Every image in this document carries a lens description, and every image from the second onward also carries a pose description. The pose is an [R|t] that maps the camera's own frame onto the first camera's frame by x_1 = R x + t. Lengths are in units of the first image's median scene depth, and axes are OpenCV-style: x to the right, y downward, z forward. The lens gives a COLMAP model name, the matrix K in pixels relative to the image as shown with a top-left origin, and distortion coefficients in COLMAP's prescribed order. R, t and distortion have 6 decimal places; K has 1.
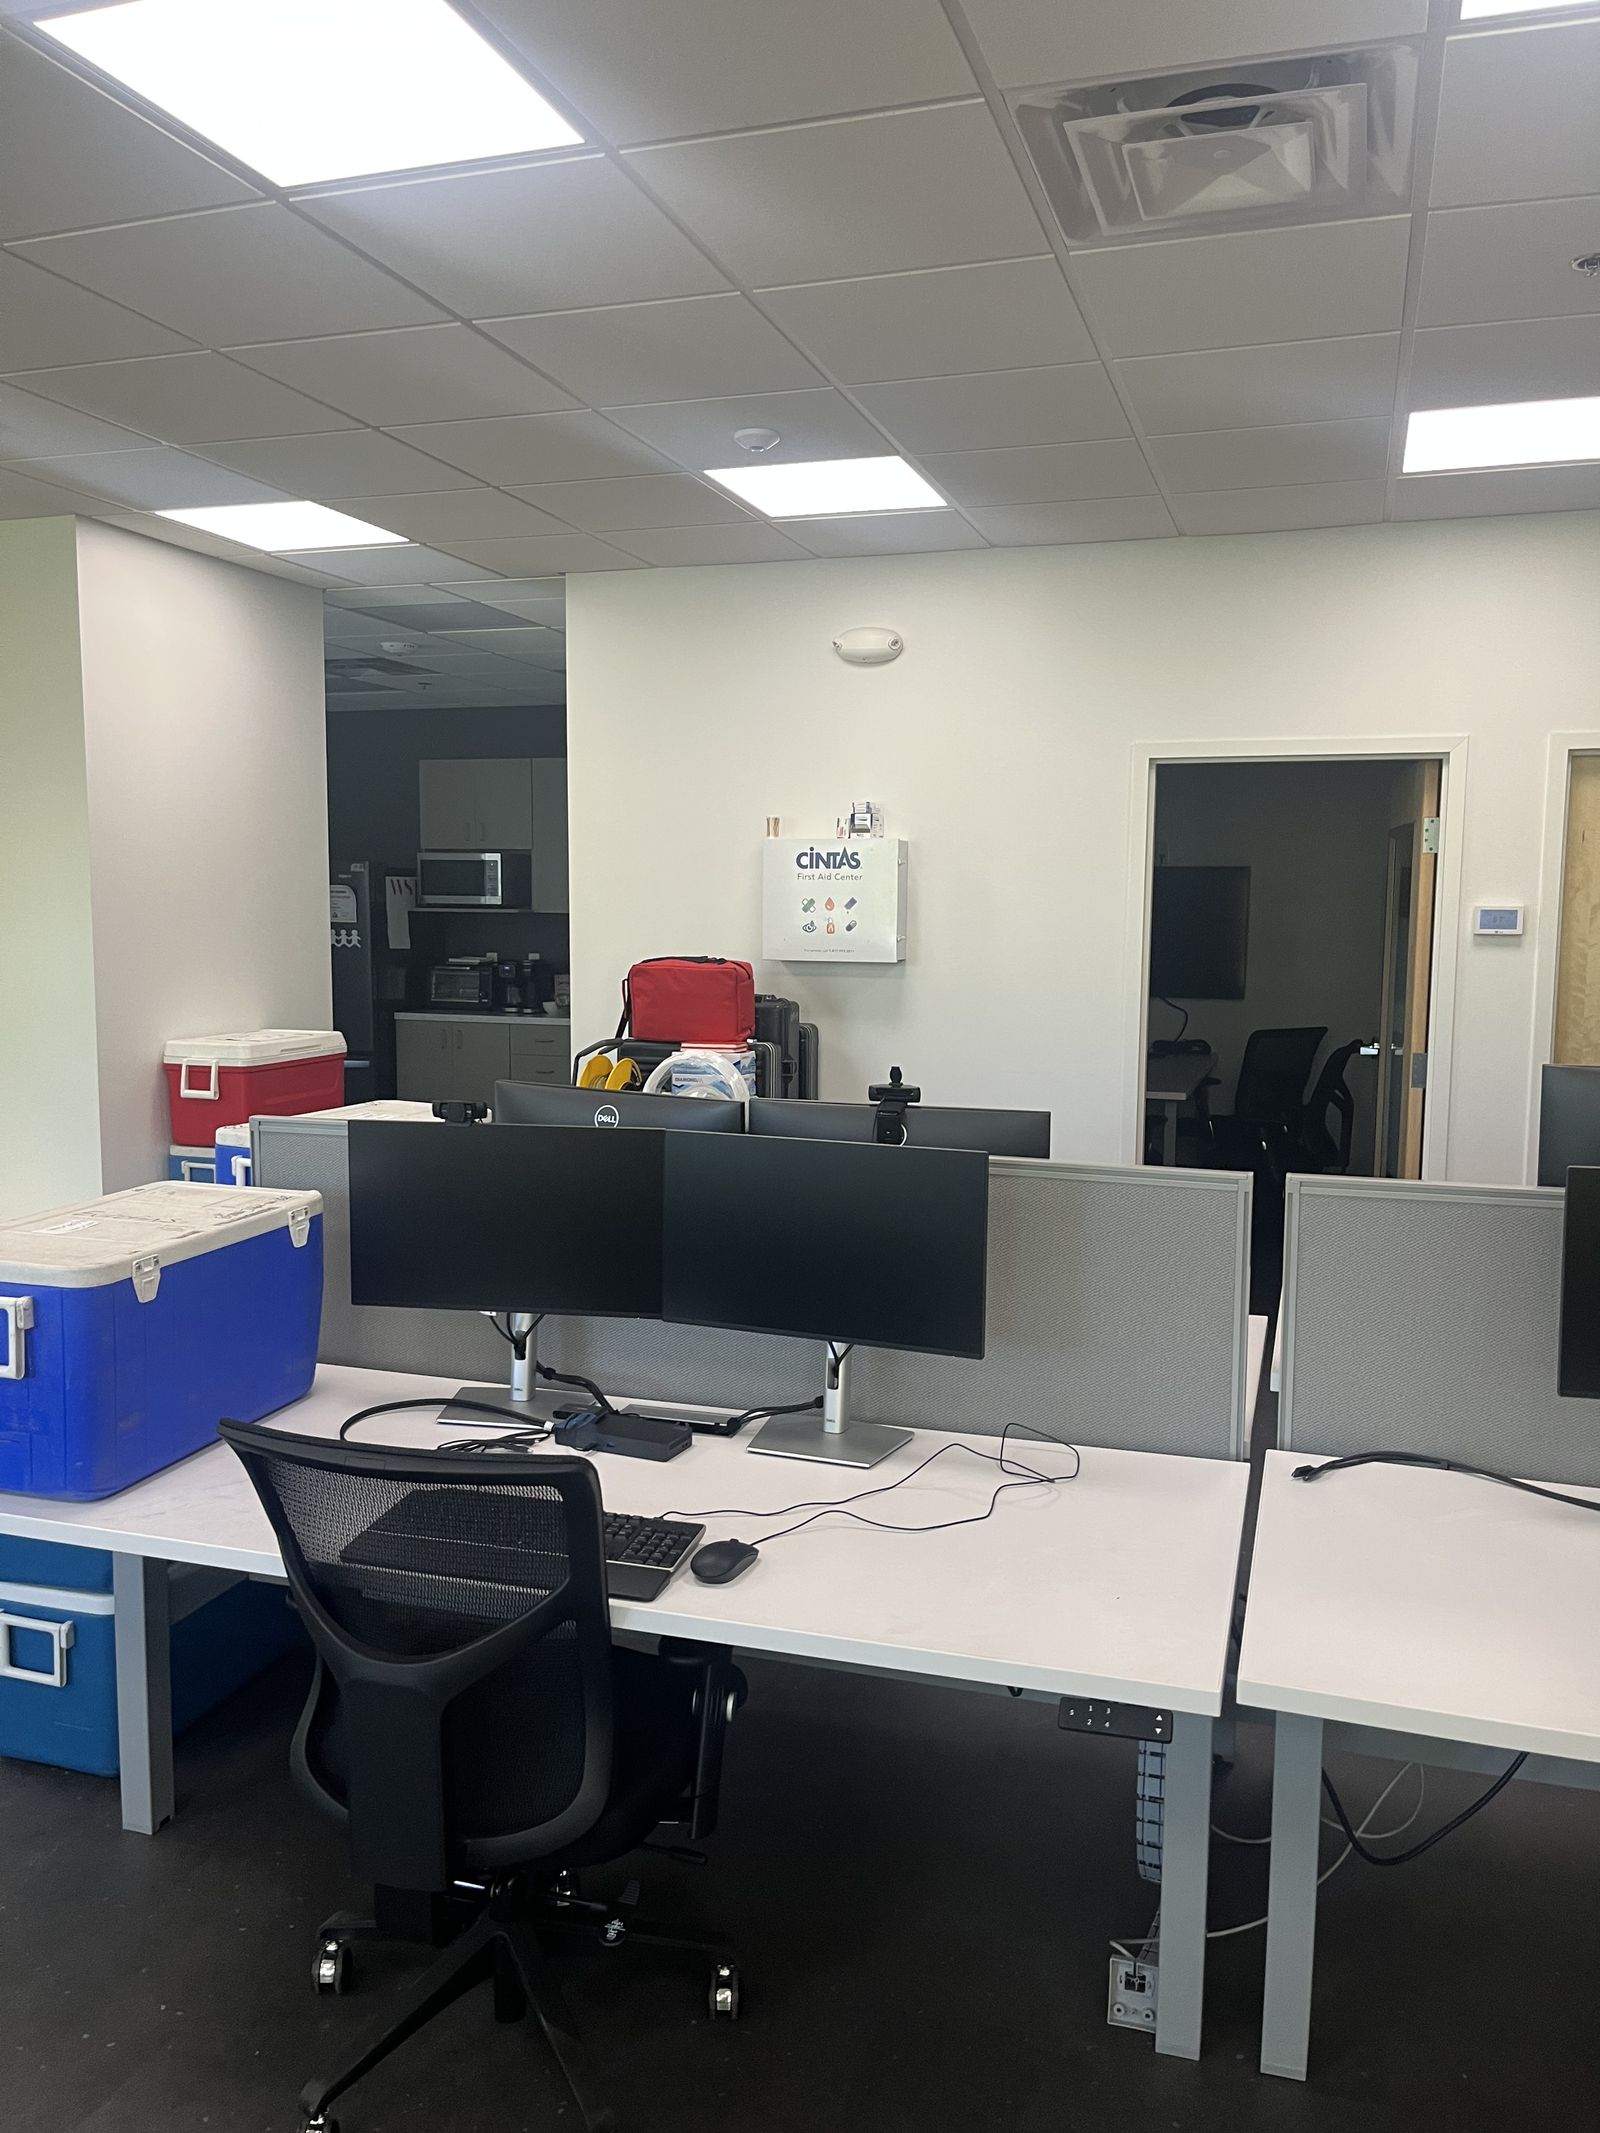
lens RADIAL K [[1616.6, 0, 821.5], [0, 1616.6, 1063.7], [0, 0, 1]] dist [0.029514, -0.008435]
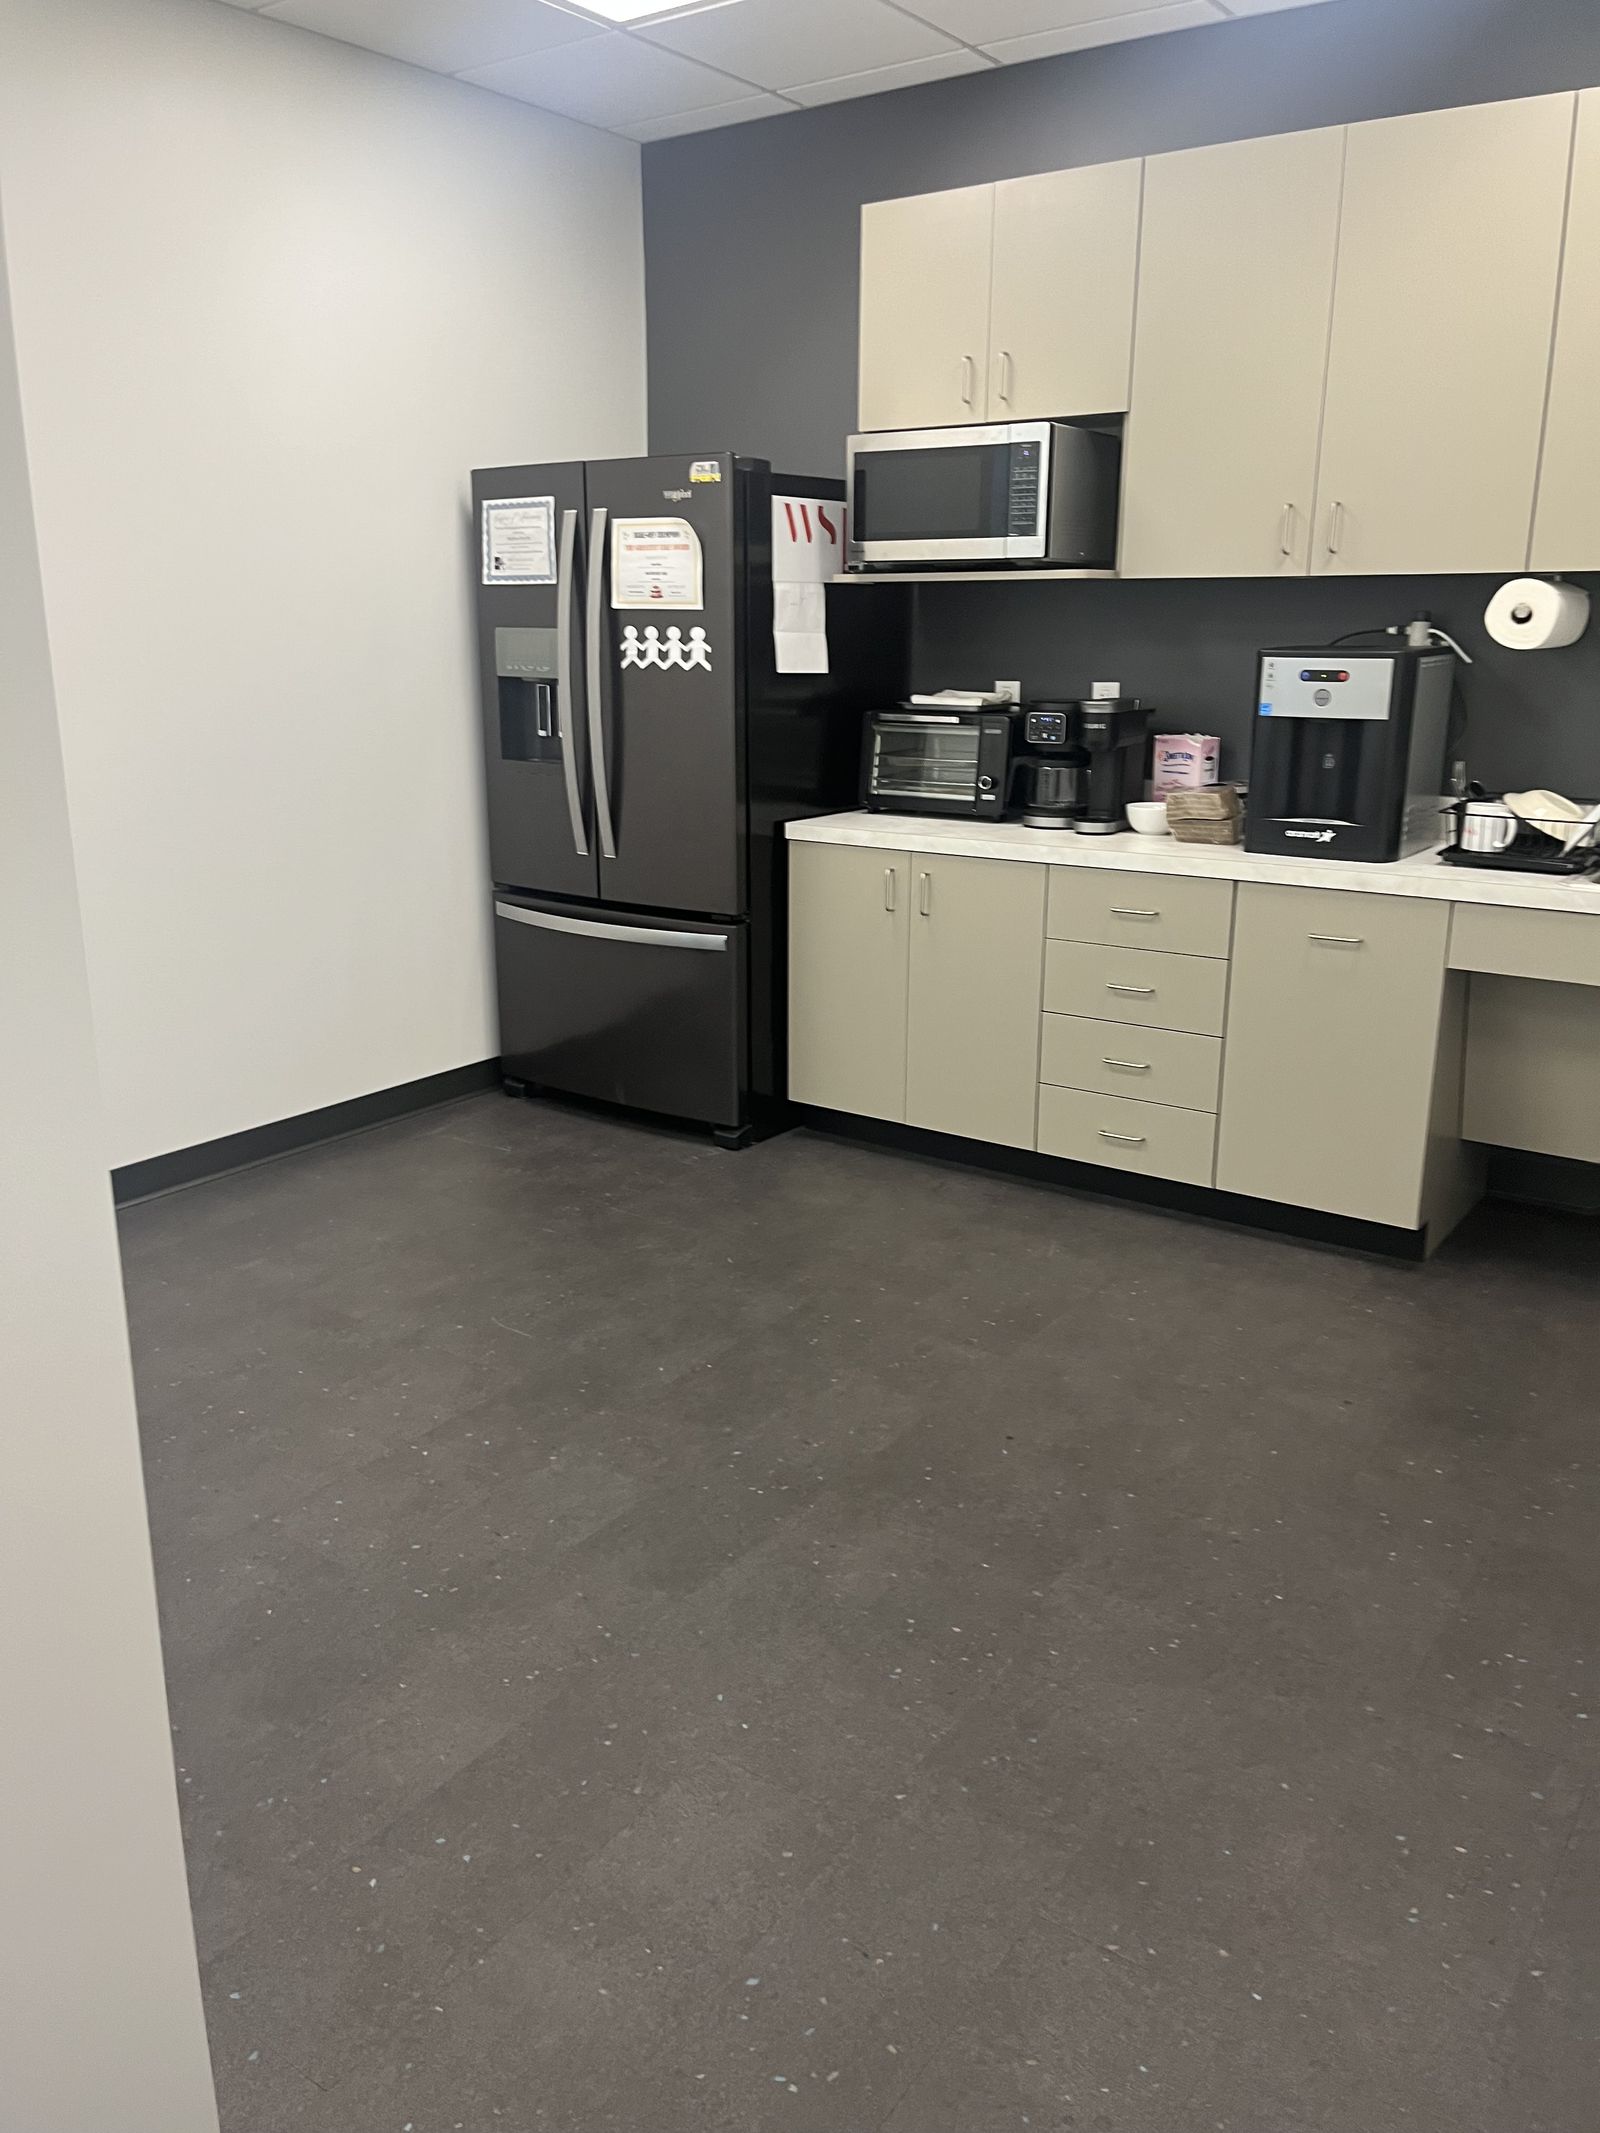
lens RADIAL K [[1616.6, 0, 793.2], [0, 1616.6, 1078.7], [0, 0, 1]] dist [0.029514, -0.008435]
pose [[0.954266, 0.073048, -0.289899, -0.128523], [-0.020494, 0.983392, 0.180335, -0.042074], [0.298257, -0.166146, 0.939914, 0.571472]]
